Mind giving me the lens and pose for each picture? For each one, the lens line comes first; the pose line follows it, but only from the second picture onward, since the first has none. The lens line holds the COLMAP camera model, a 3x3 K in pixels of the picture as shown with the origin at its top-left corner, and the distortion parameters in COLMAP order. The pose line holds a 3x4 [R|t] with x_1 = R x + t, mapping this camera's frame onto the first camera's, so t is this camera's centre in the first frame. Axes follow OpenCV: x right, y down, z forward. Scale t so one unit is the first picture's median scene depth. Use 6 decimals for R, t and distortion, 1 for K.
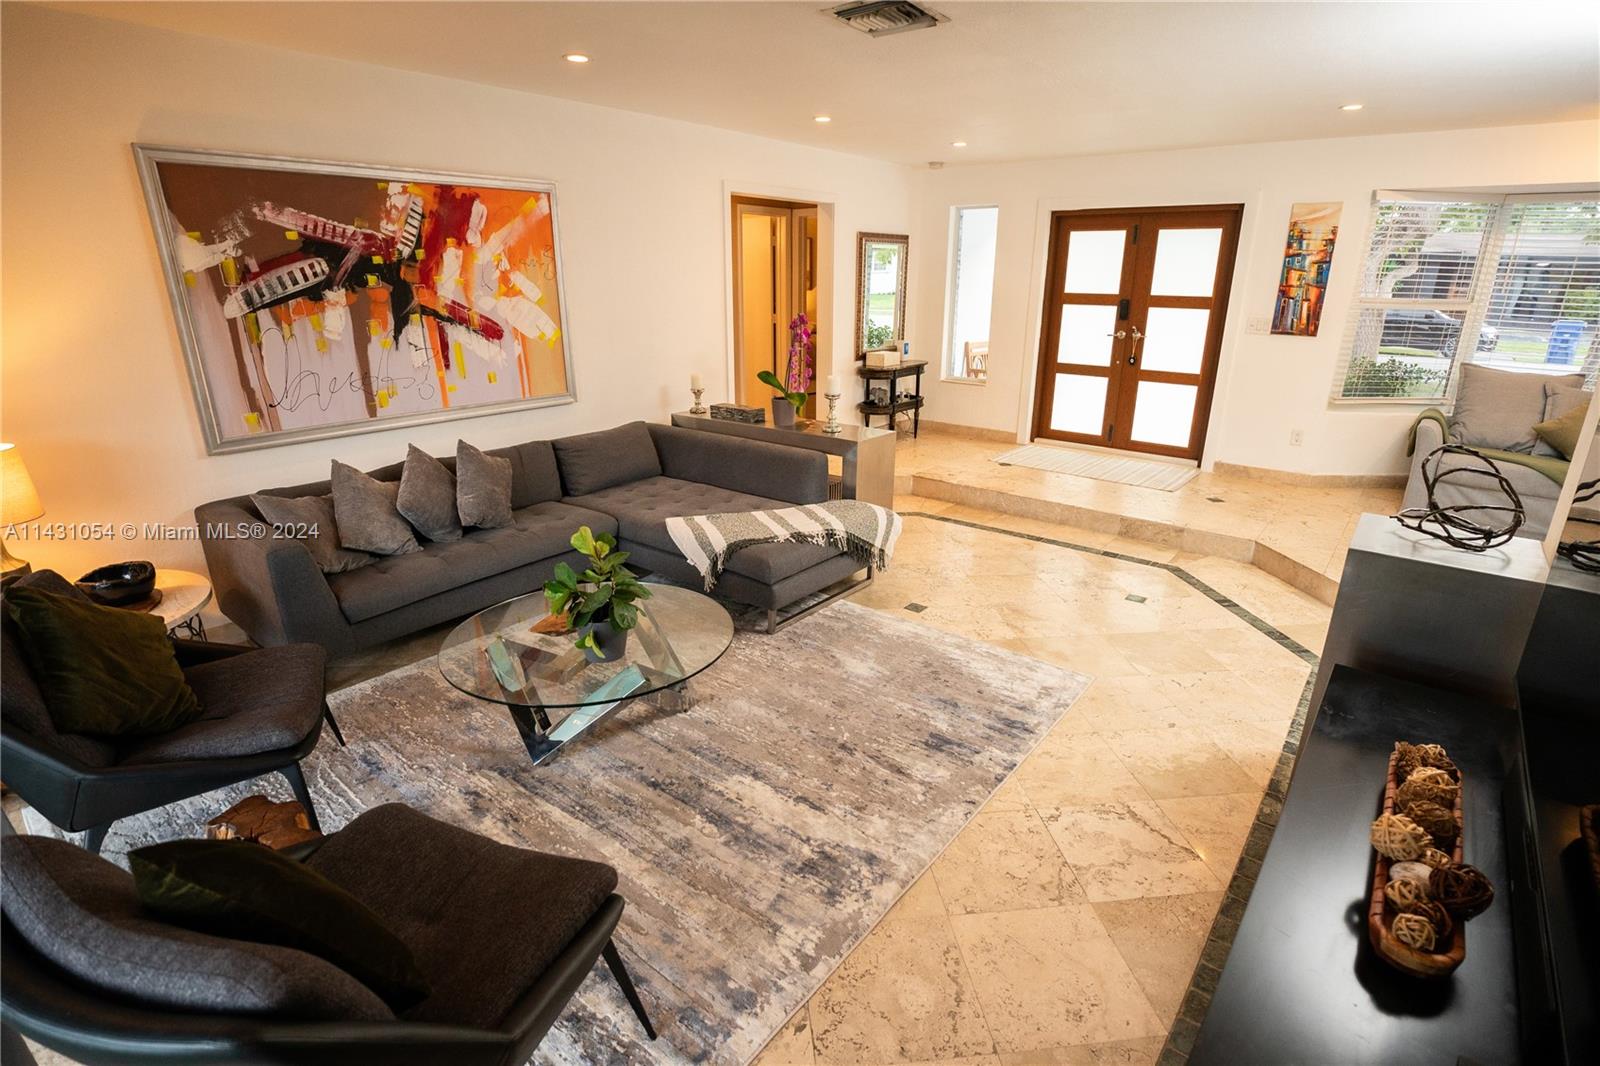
lens RADIAL K [[780.4, 0, 801.9], [0, 780.4, 536.9], [0, 0, 1]] dist [-0.038443, 0.007656]
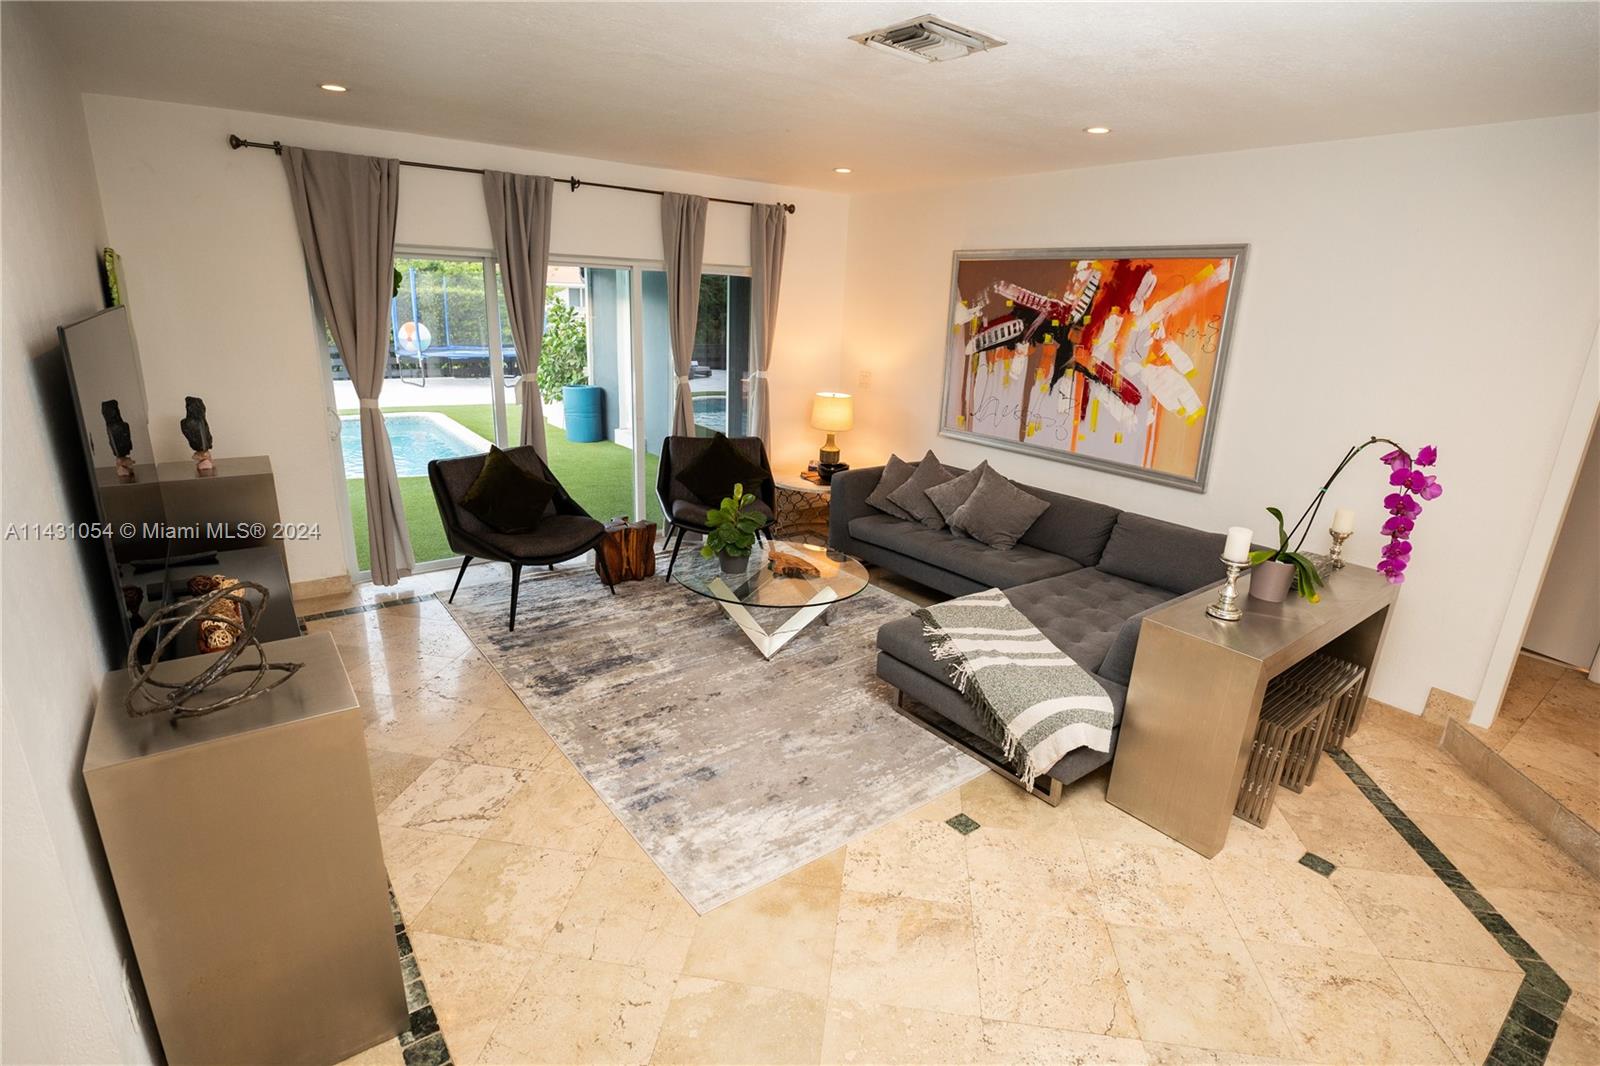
lens RADIAL K [[780.4, 0, 801.2], [0, 780.4, 537.8], [0, 0, 1]] dist [-0.038443, 0.007656]
pose [[-0.239753, 0.270470, -0.932397, 0.788499], [-0.349209, 0.872101, 0.342773, -0.332193], [0.905854, 0.407782, -0.114638, 0.883257]]
